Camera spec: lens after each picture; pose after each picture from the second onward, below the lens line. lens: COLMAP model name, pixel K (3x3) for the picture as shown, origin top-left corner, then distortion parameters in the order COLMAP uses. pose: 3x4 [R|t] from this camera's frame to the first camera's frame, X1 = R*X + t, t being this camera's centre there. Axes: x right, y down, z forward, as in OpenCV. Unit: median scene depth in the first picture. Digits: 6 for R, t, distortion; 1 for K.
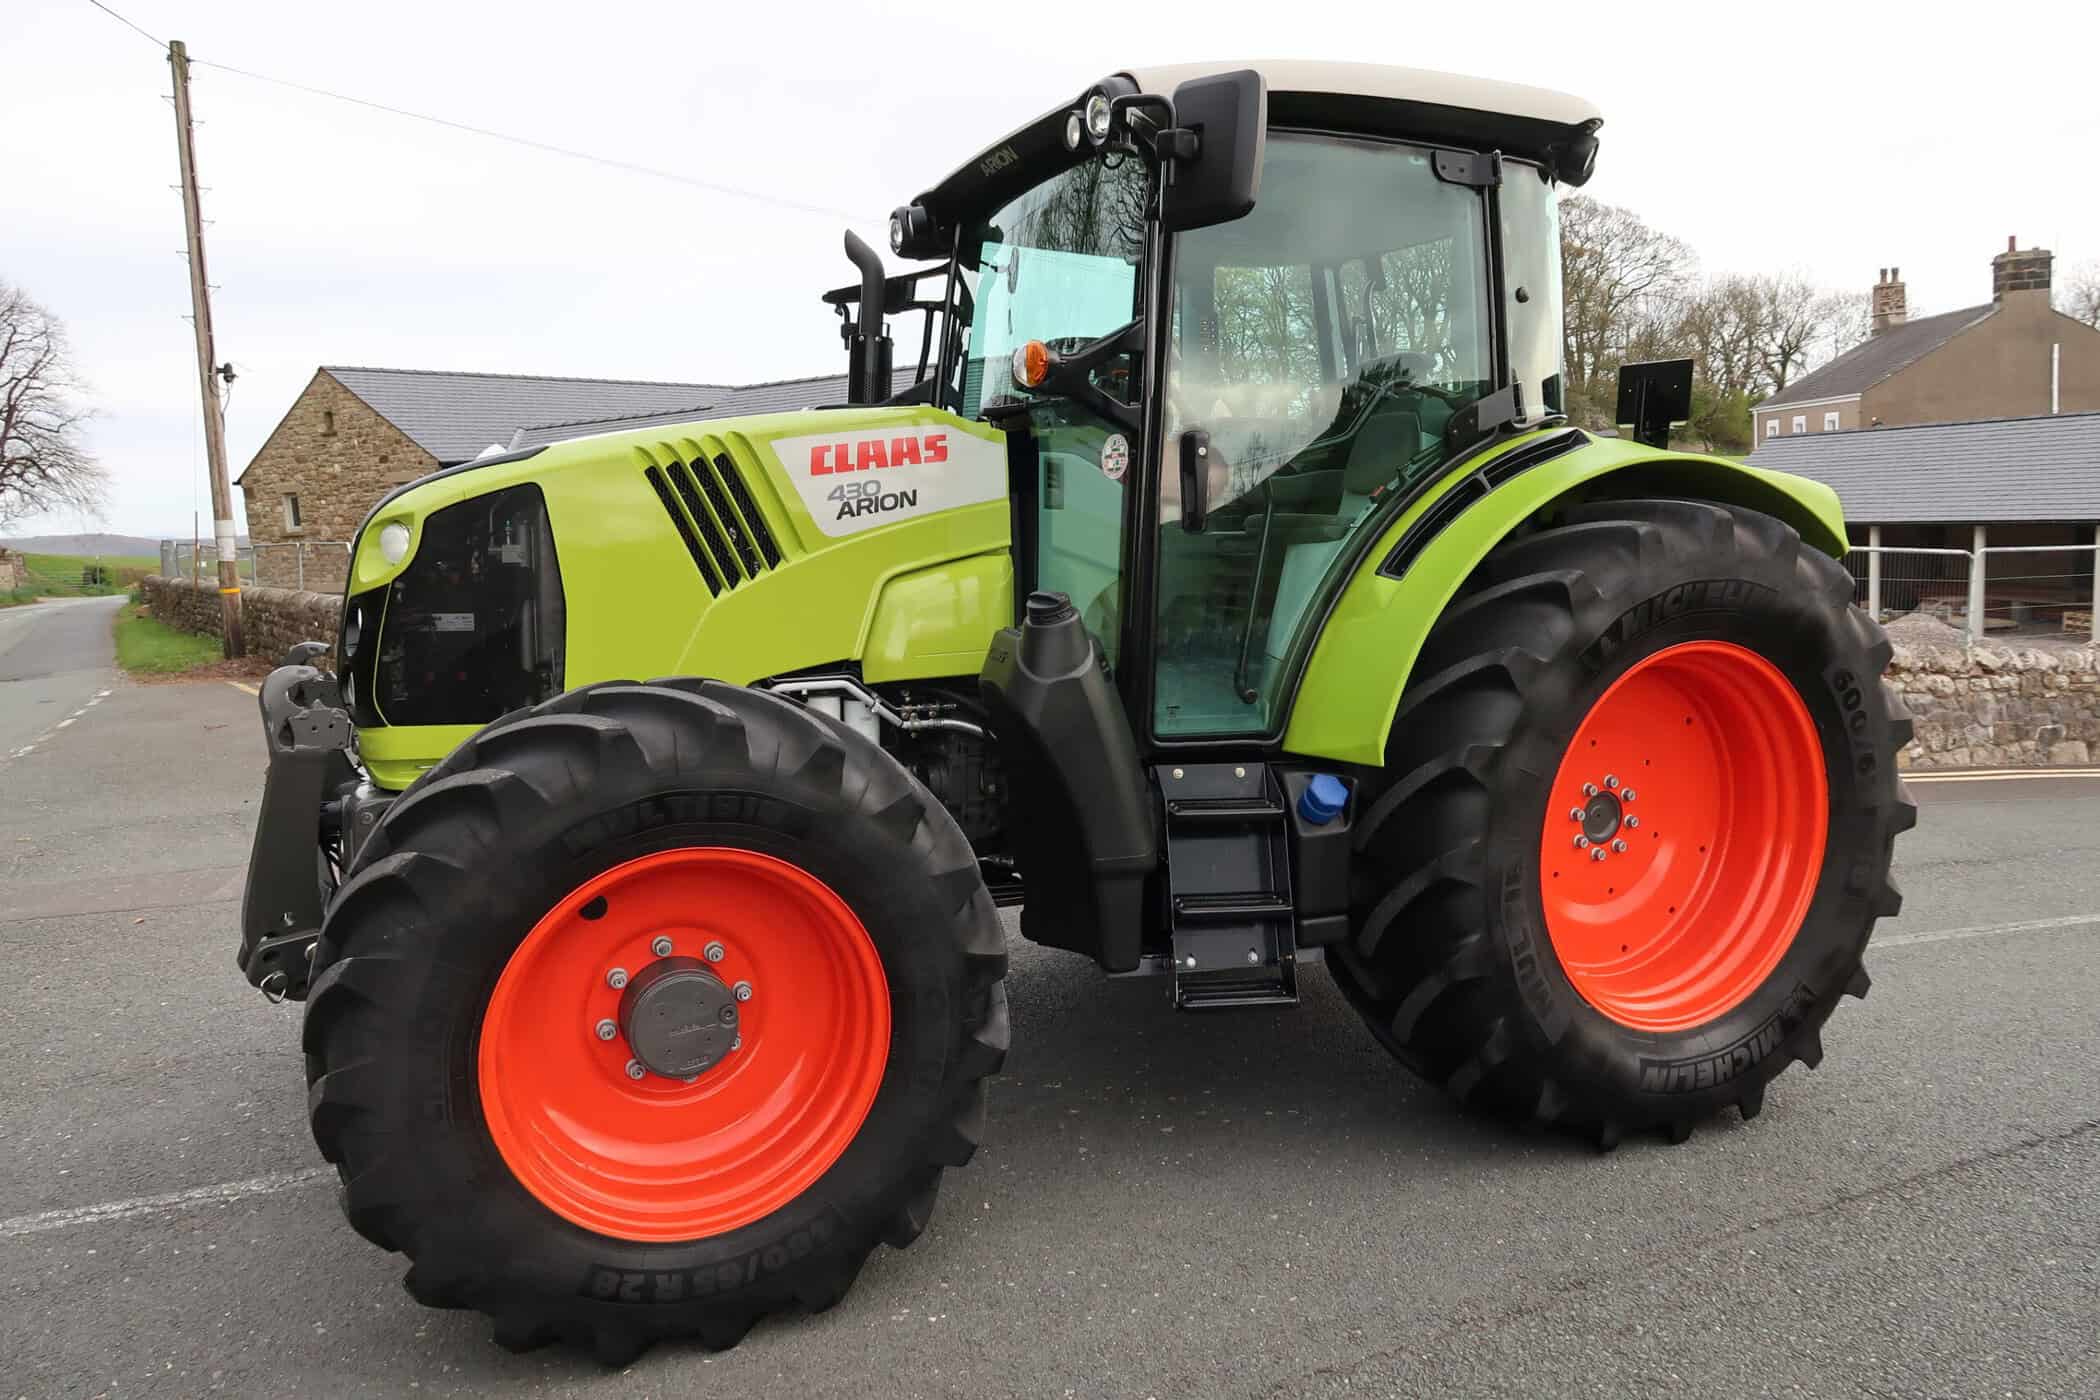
lens RADIAL K [[1452.6, 0, 1047.8], [0, 1452.6, 700.1], [0, 0, 1]] dist [-0.026396, 0.009176]
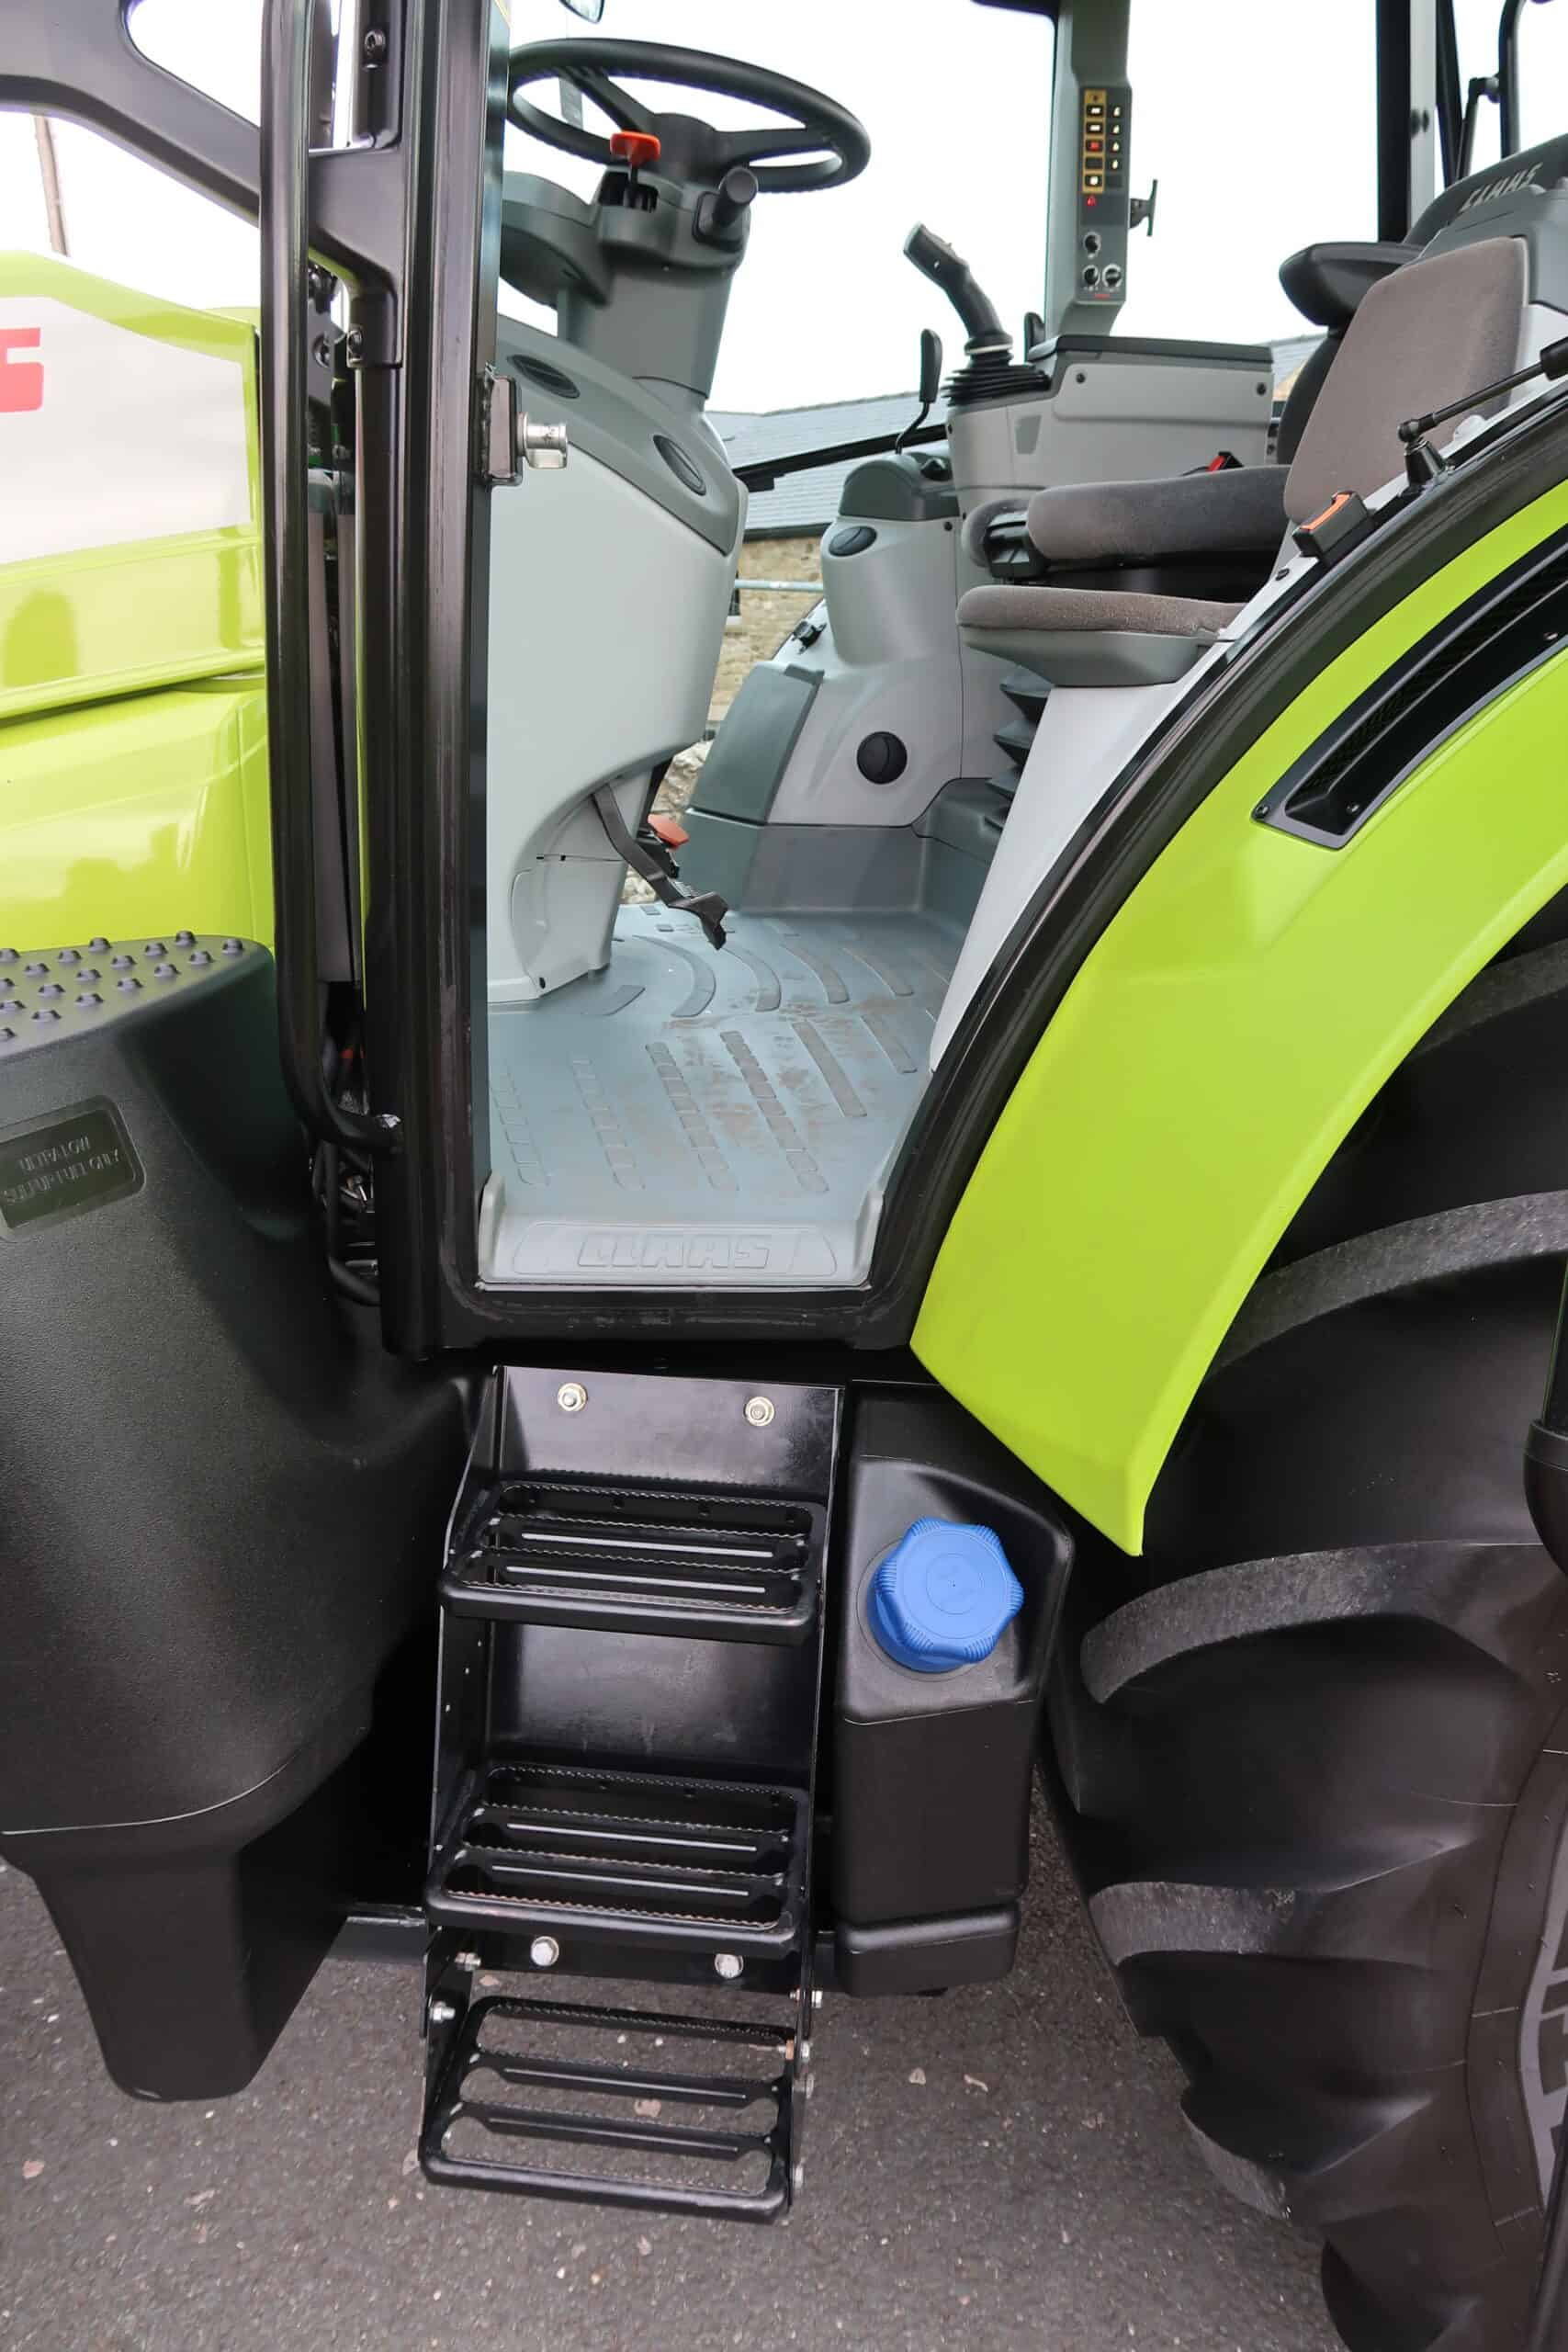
lens RADIAL K [[1620.8, 0, 784.0], [0, 1620.8, 1176.0], [0, 0, 1]] dist [-0.023536, 0.010358]
pose [[0.972527, 0.095496, -0.212301, 0.206259], [-0.046077, 0.972908, 0.226553, -0.084376], [0.228184, -0.210547, 0.950580, 0.650408]]
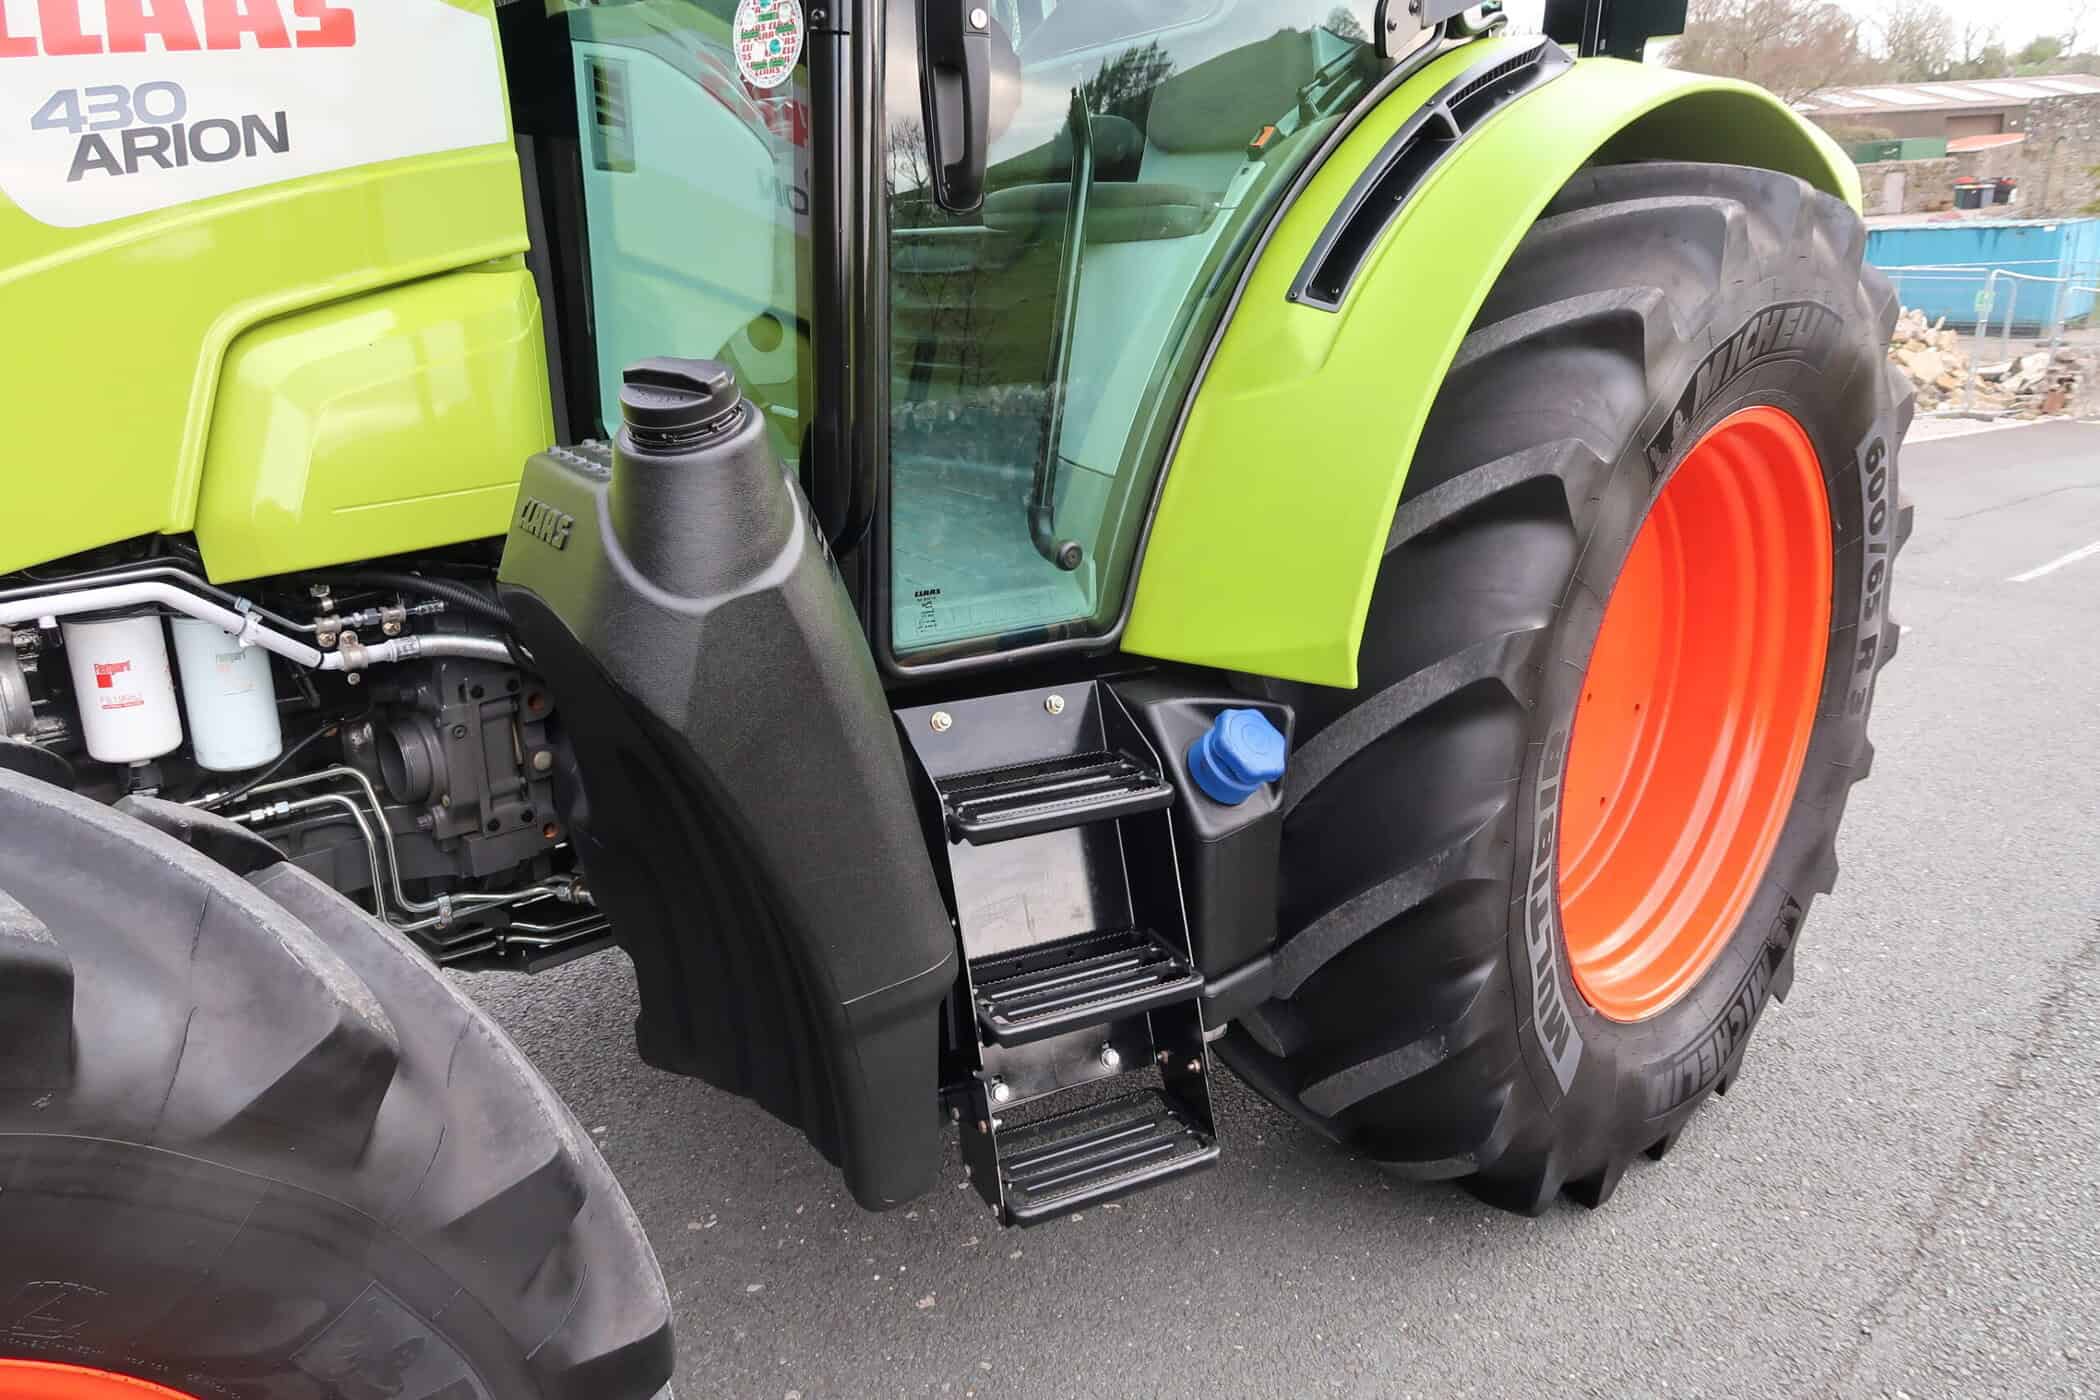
lens RADIAL K [[1452.6, 0, 1047.8], [0, 1452.6, 700.1], [0, 0, 1]] dist [-0.026396, 0.009176]
pose [[0.943583, -0.101411, 0.315224, -0.030676], [0.044021, 0.981917, 0.184122, -0.044838], [-0.328196, -0.159858, 0.930985, 0.514460]]
